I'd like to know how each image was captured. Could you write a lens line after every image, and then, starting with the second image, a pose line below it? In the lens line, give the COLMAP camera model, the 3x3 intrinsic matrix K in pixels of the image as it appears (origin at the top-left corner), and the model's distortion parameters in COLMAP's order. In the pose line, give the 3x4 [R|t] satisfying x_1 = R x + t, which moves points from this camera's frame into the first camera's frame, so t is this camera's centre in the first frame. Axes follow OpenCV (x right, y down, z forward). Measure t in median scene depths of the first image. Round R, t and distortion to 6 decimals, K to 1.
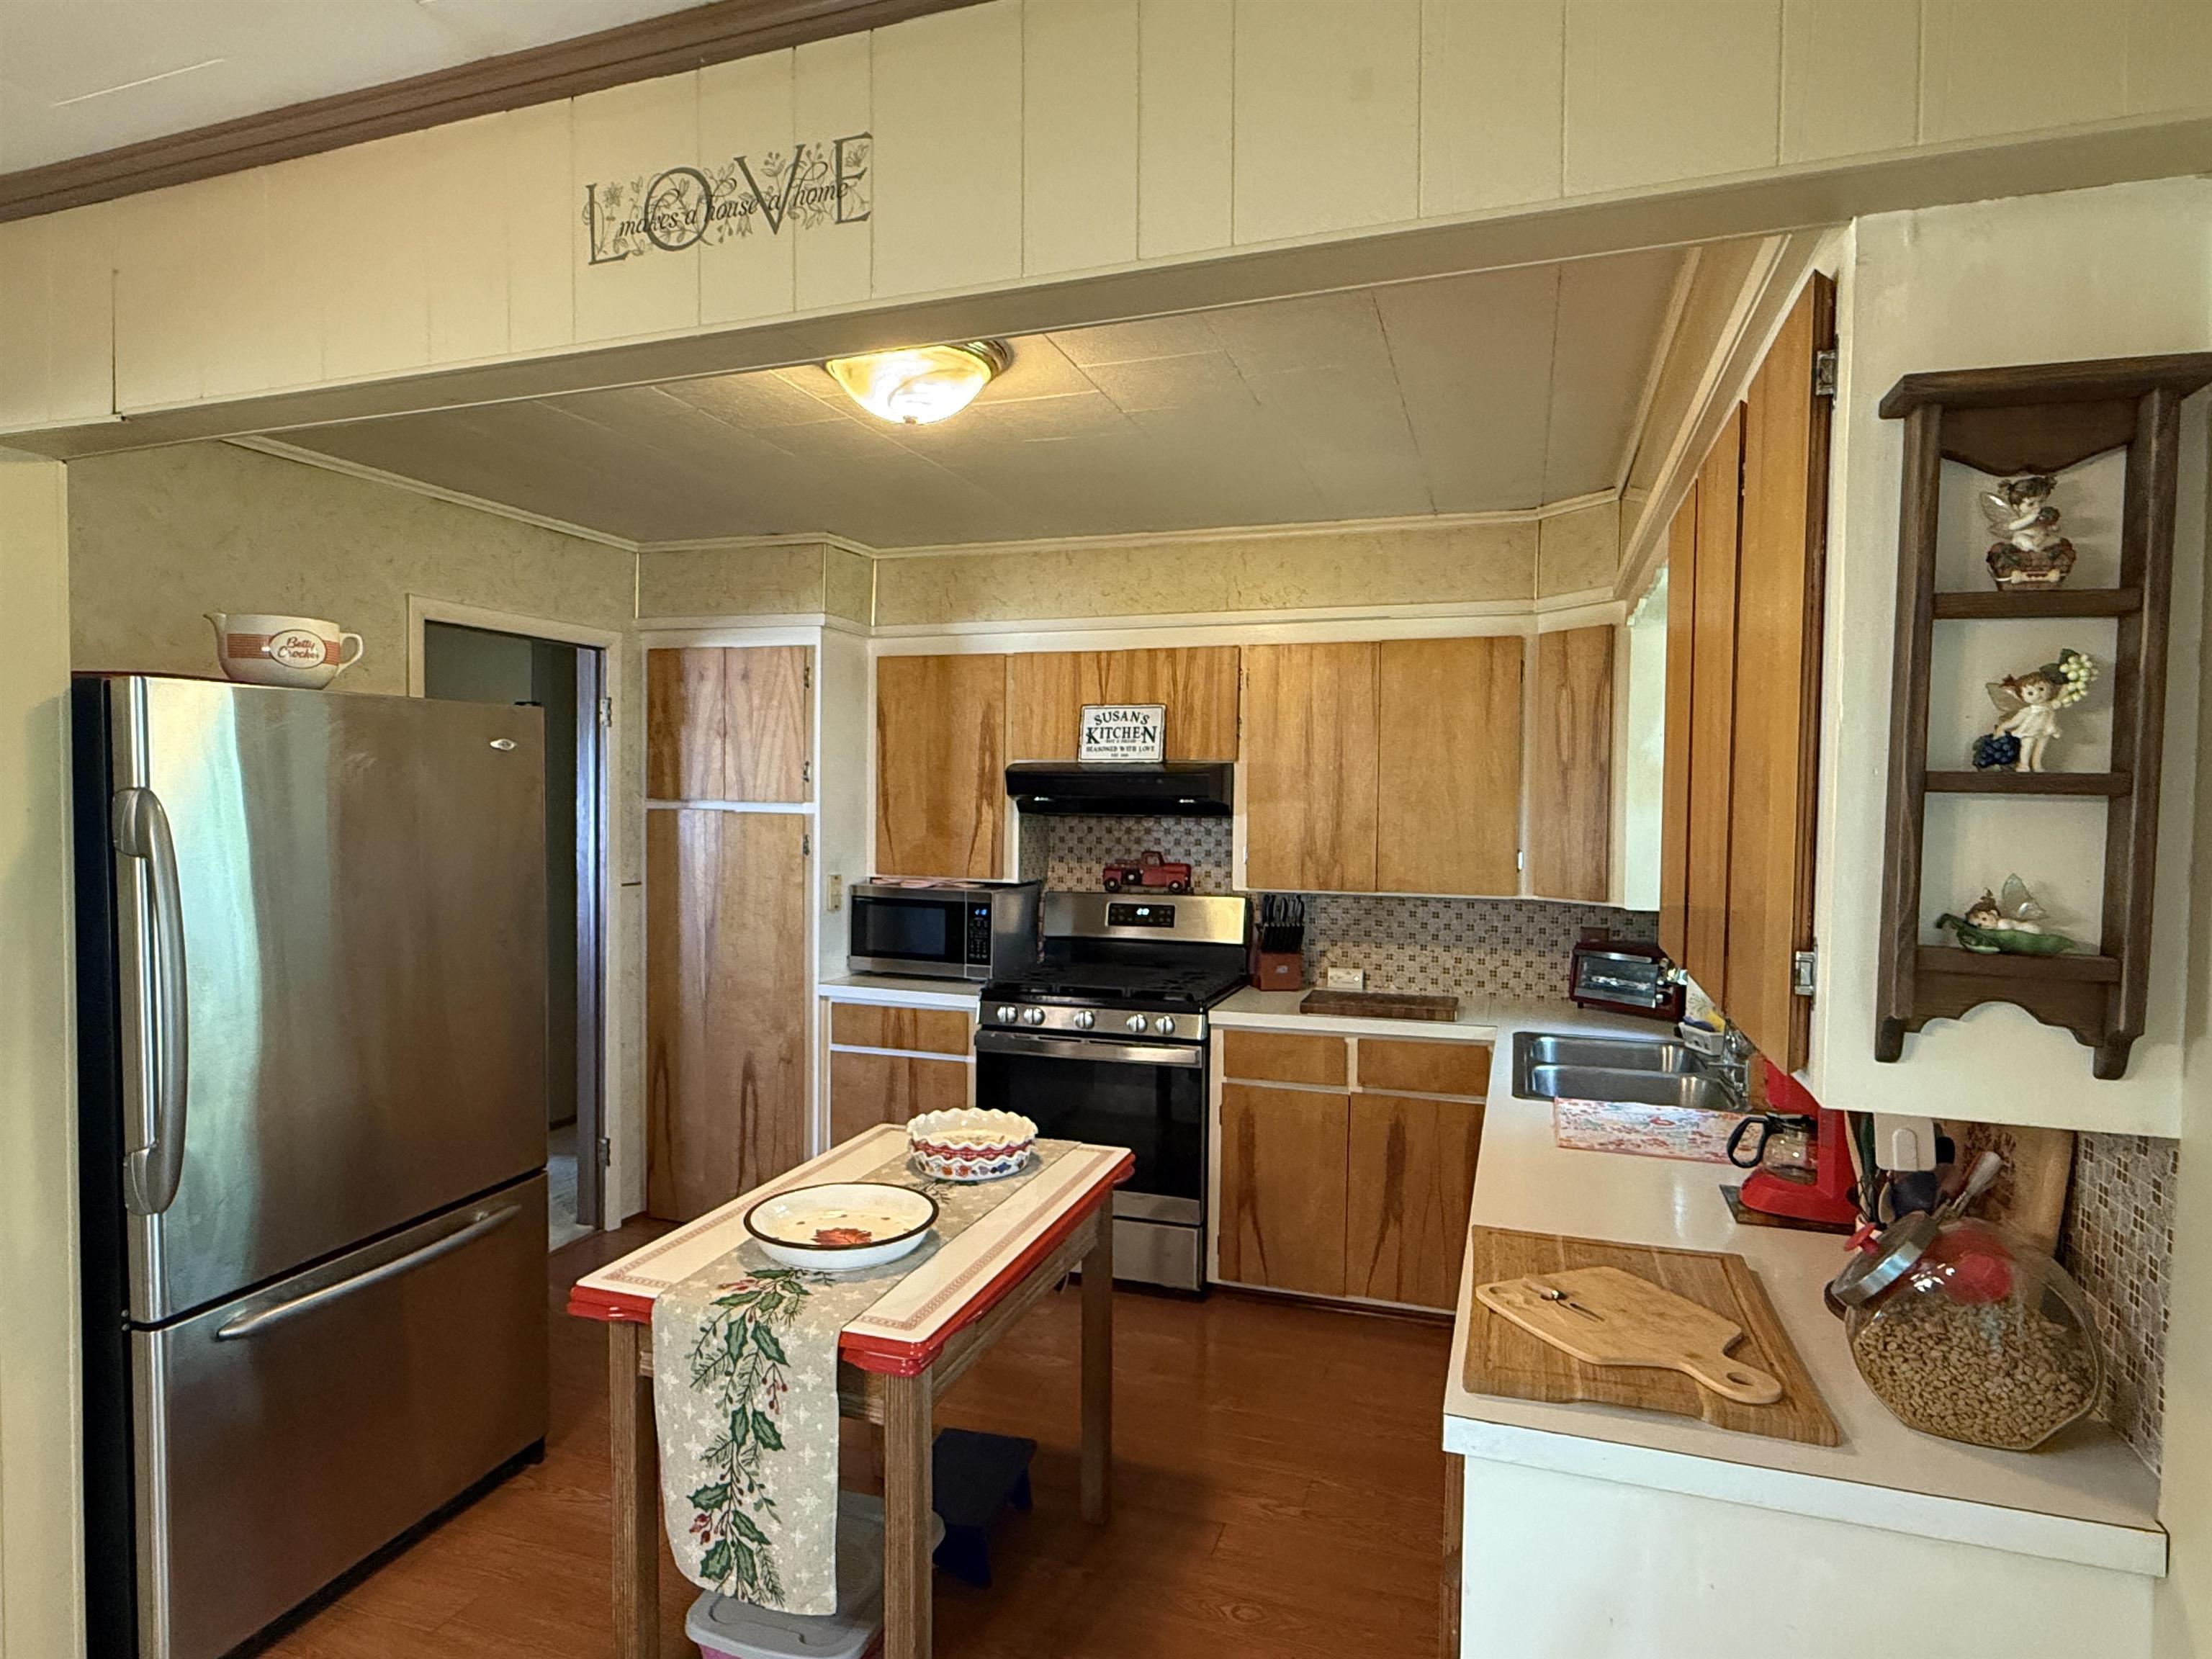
lens RADIAL K [[1250.4, 0, 1088.7], [0, 1250.4, 835.5], [0, 0, 1]] dist [0.000880, 0.001478]
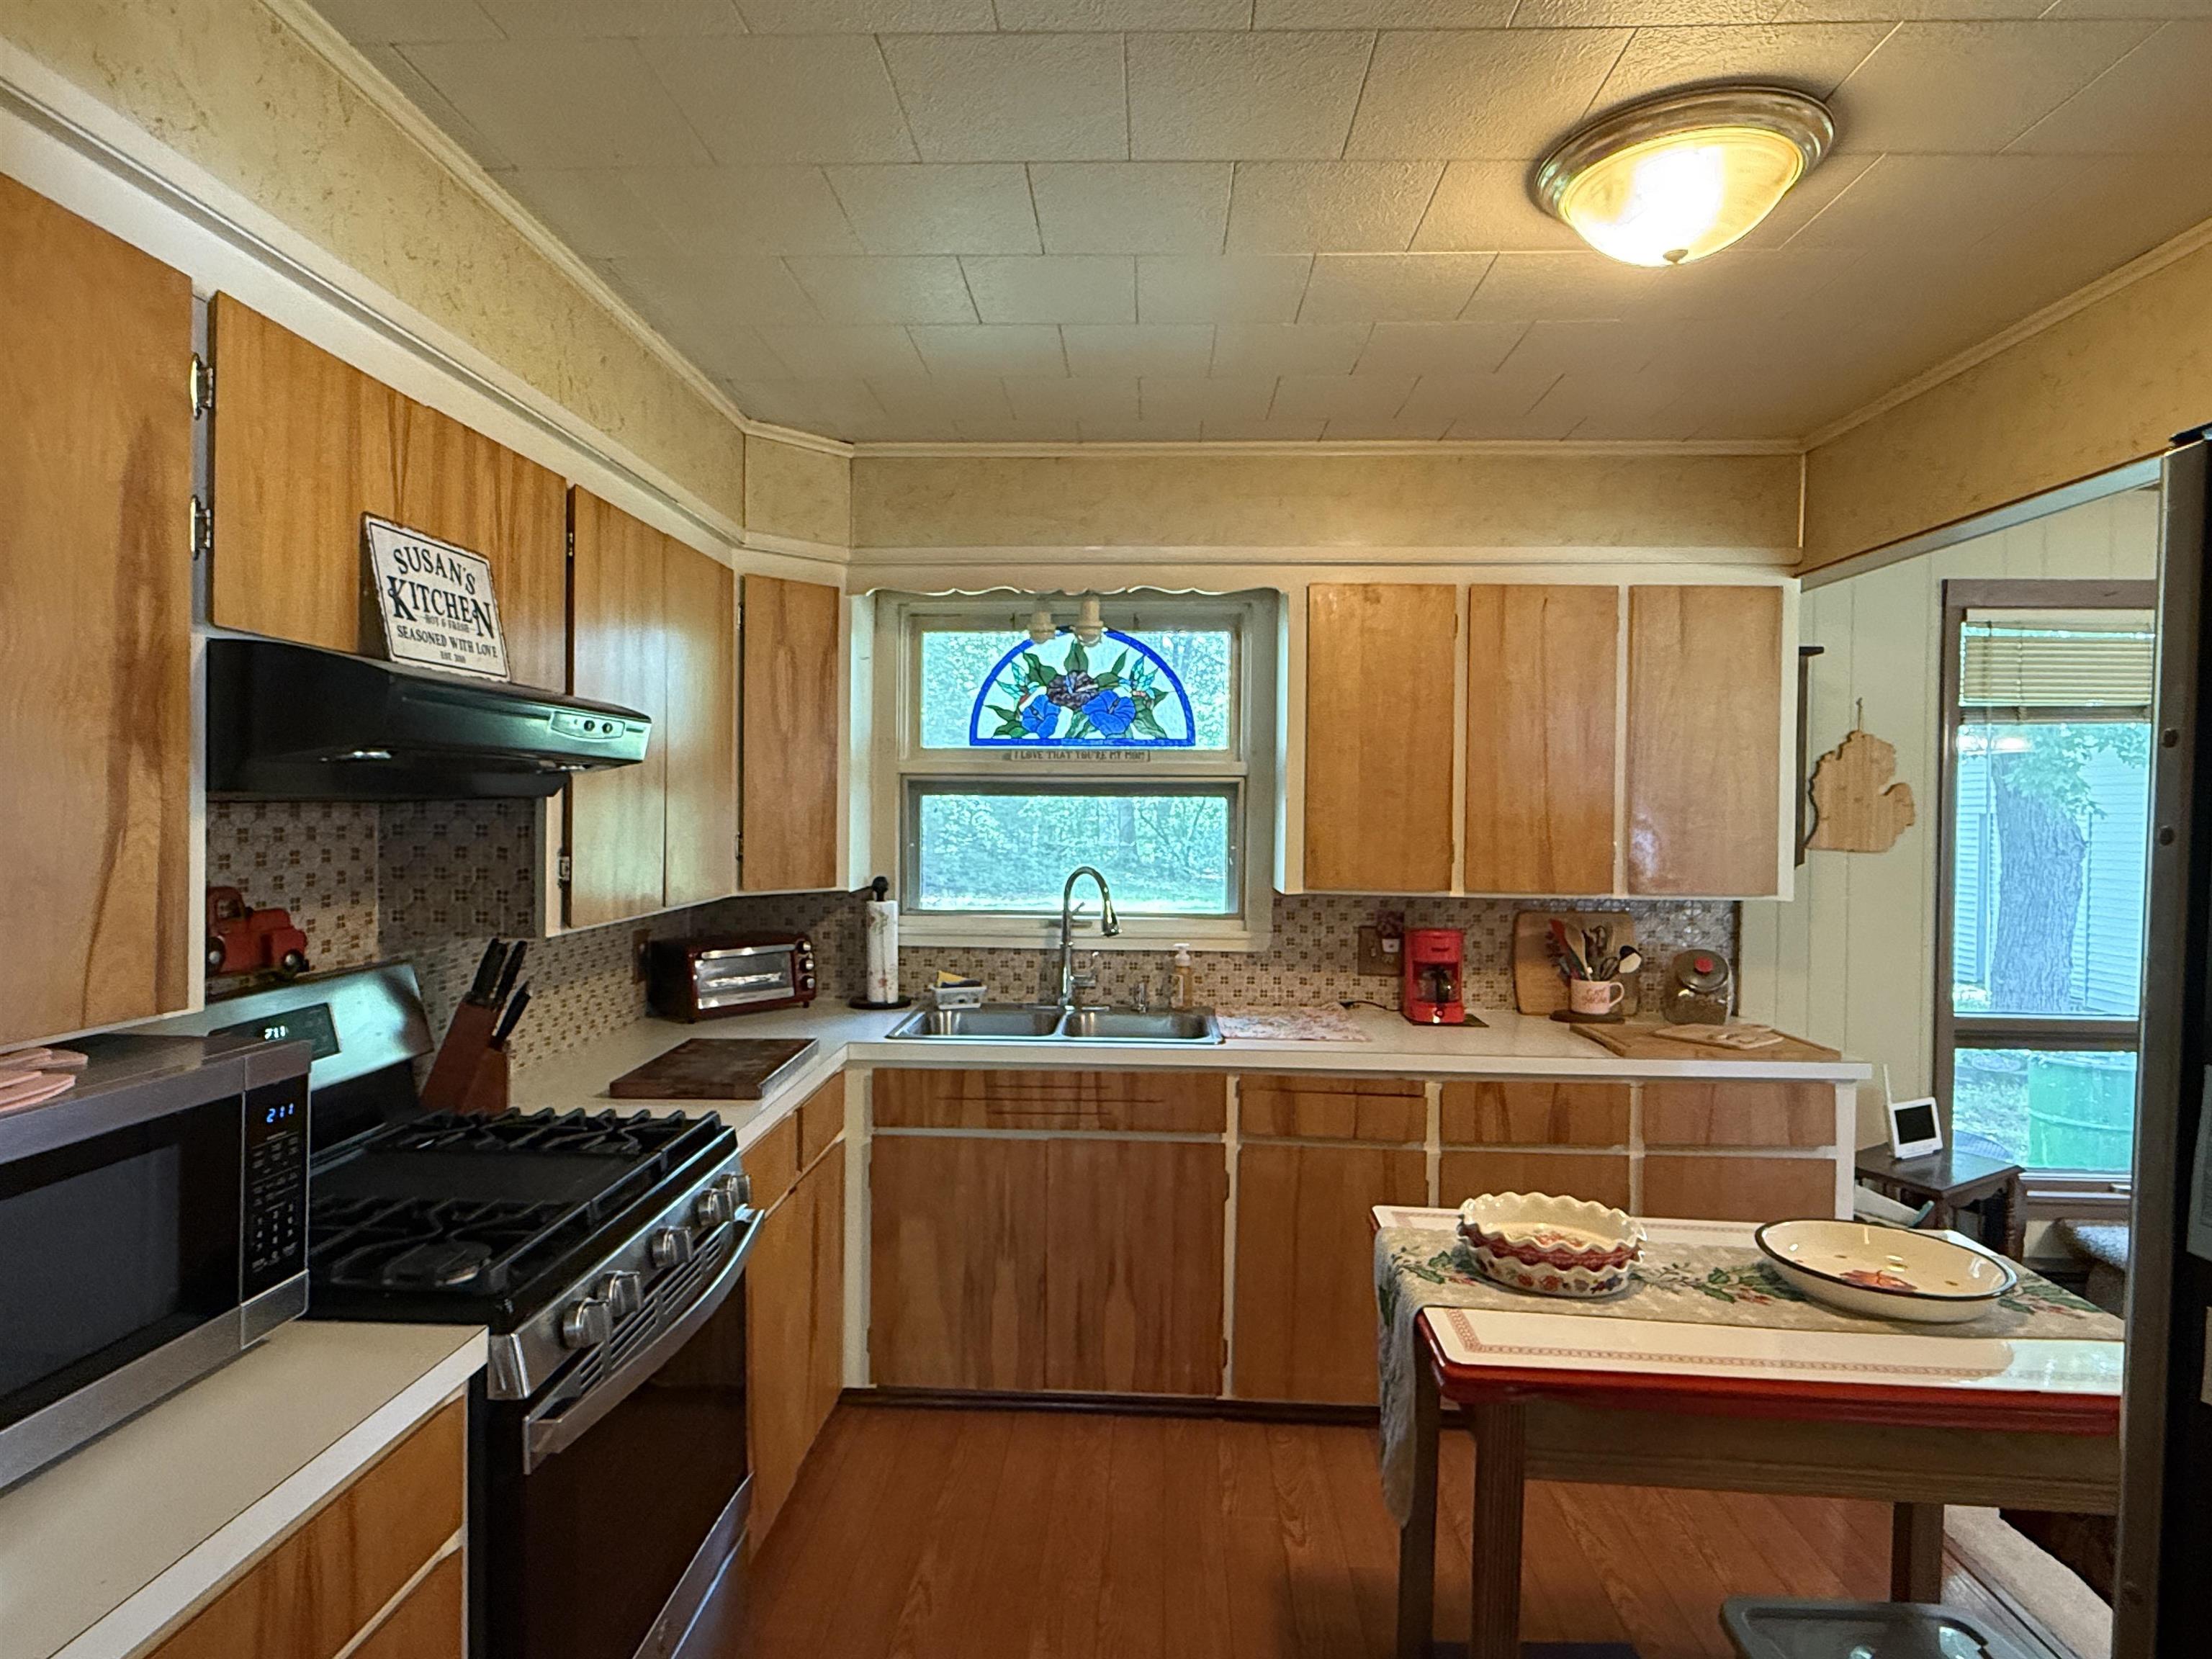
lens RADIAL K [[1250.4, 0, 1092.2], [0, 1250.4, 826.1], [0, 0, 1]] dist [0.000880, 0.001478]
pose [[-0.282873, -0.029061, 0.958717, -0.480200], [0.015363, 0.999275, 0.034824, -0.019136], [-0.959034, 0.024580, -0.282221, 0.975943]]
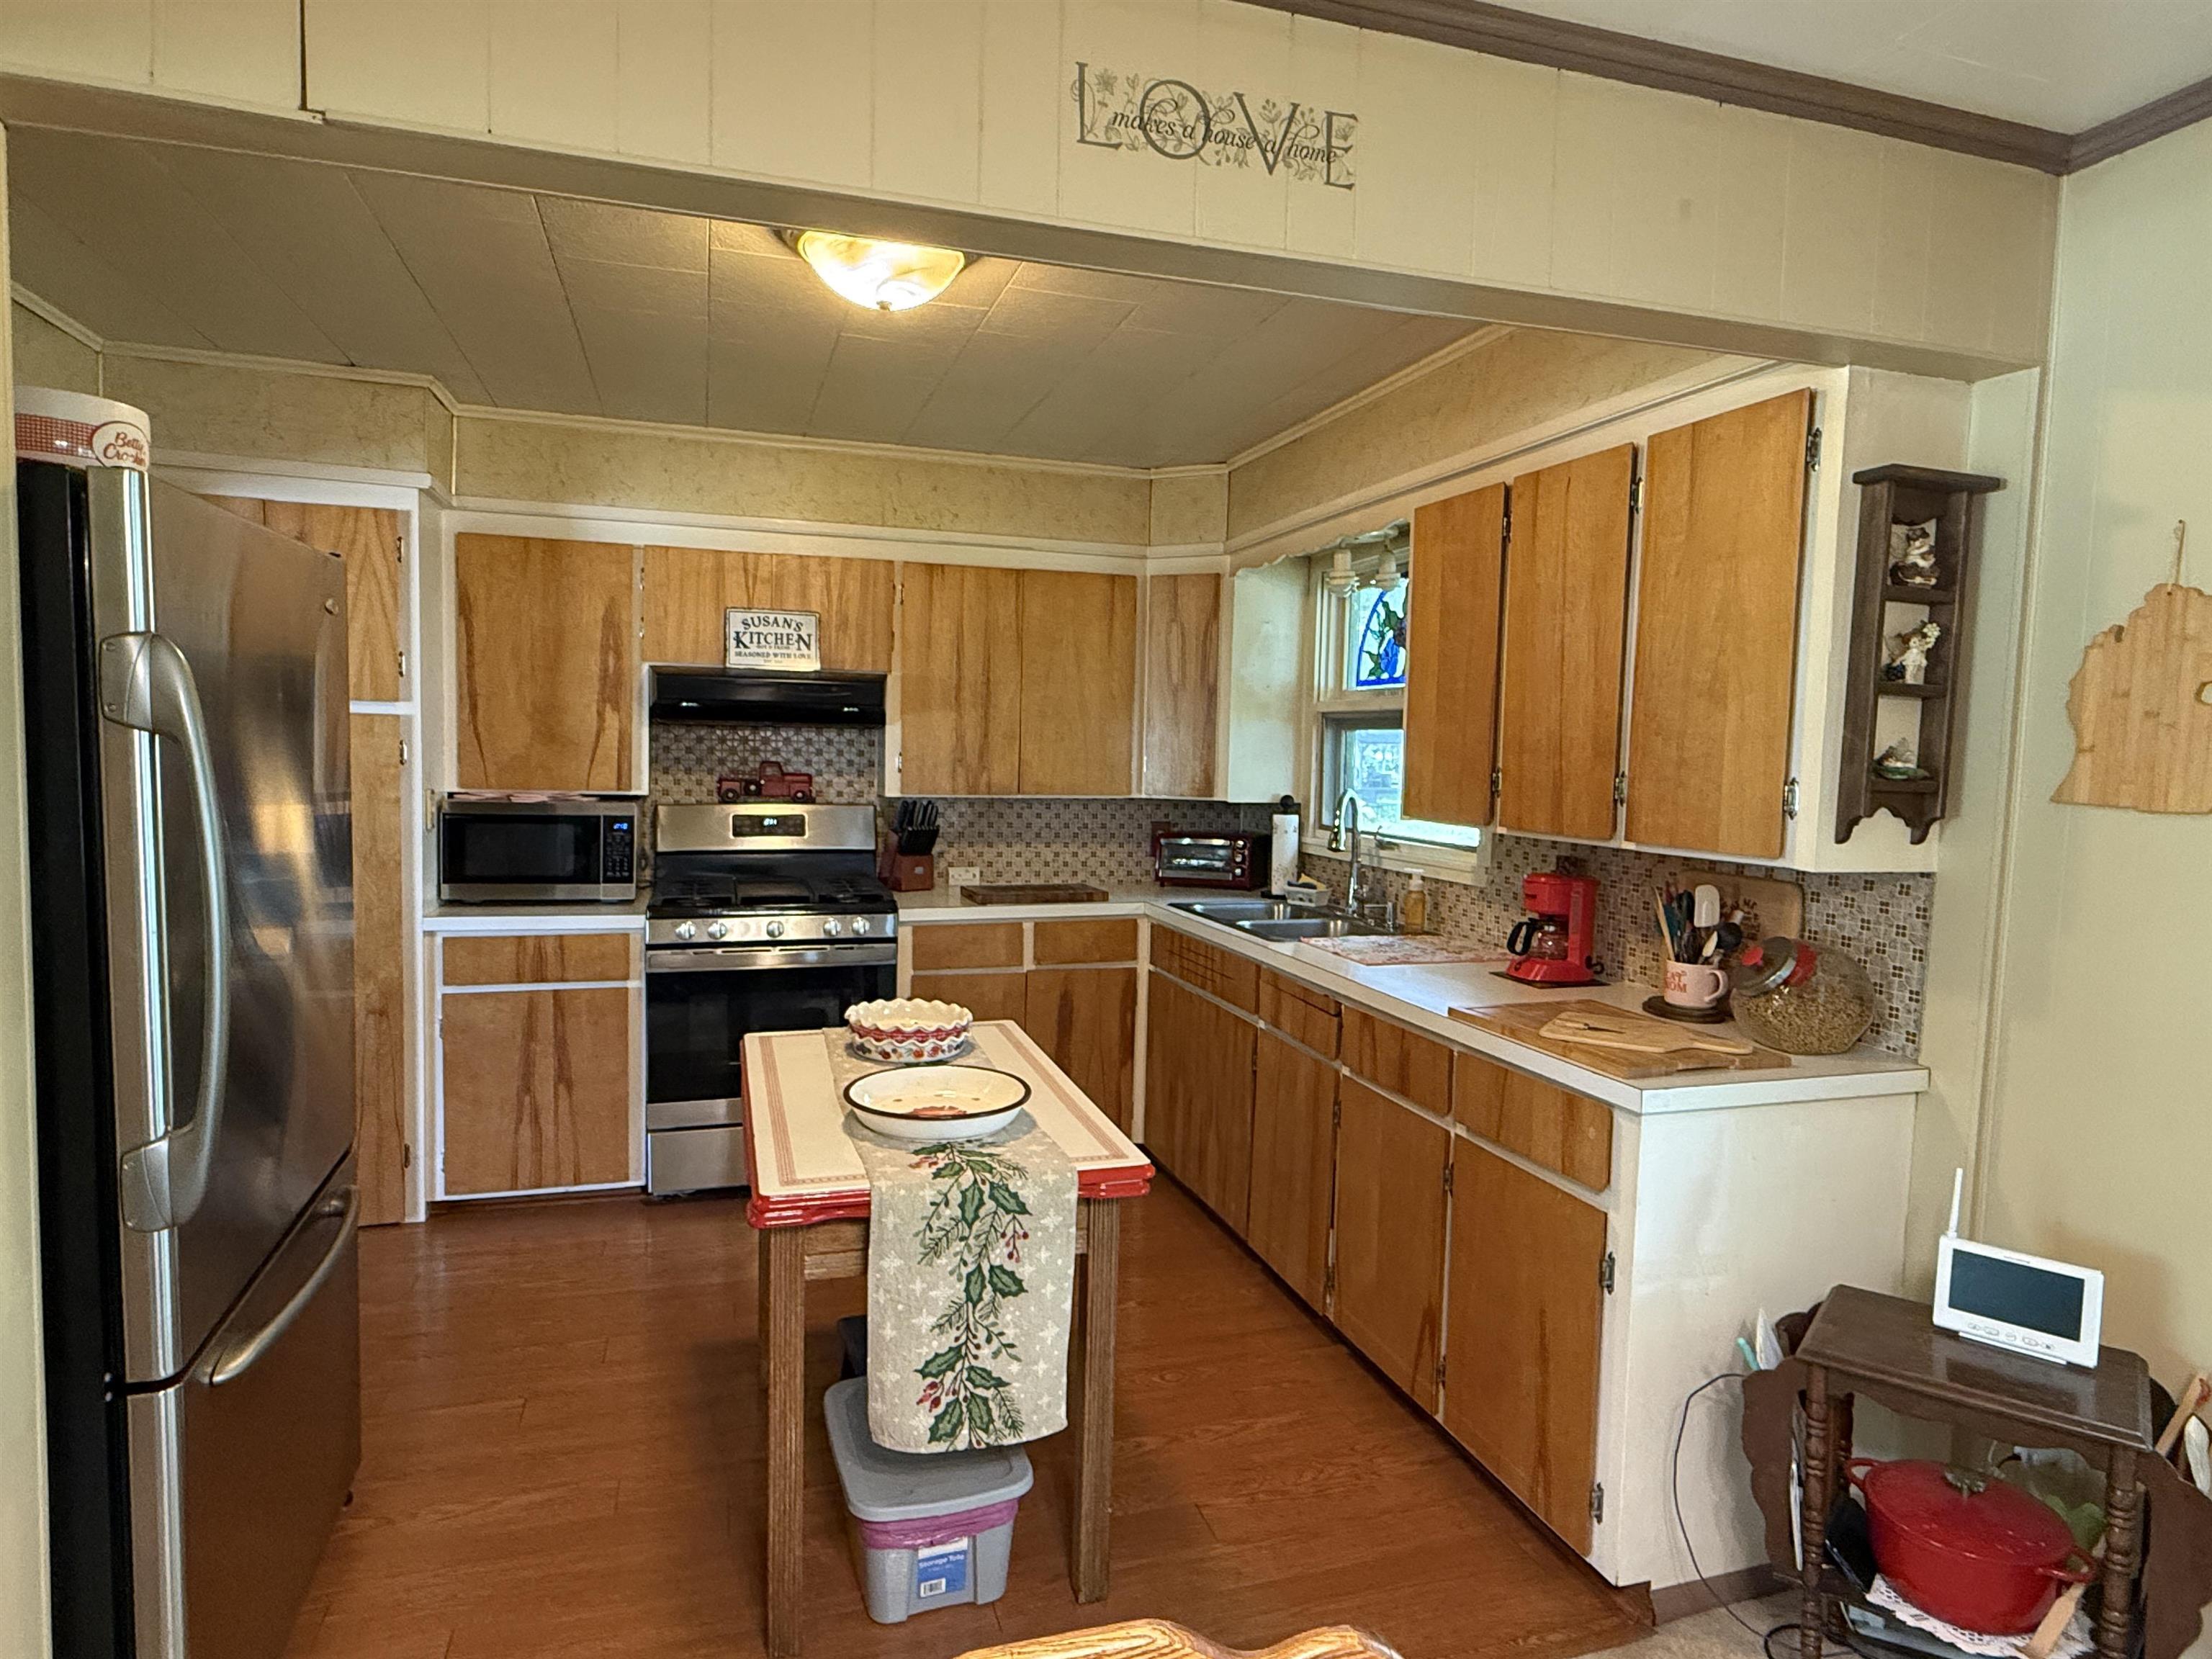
lens RADIAL K [[1250.4, 0, 1100.2], [0, 1250.4, 829.7], [0, 0, 1]] dist [0.000880, 0.001478]
pose [[0.800724, -0.032997, 0.598124, -0.387063], [0.002995, 0.998690, 0.051086, 0.019675], [-0.599026, -0.039114, 0.799773, 0.057977]]
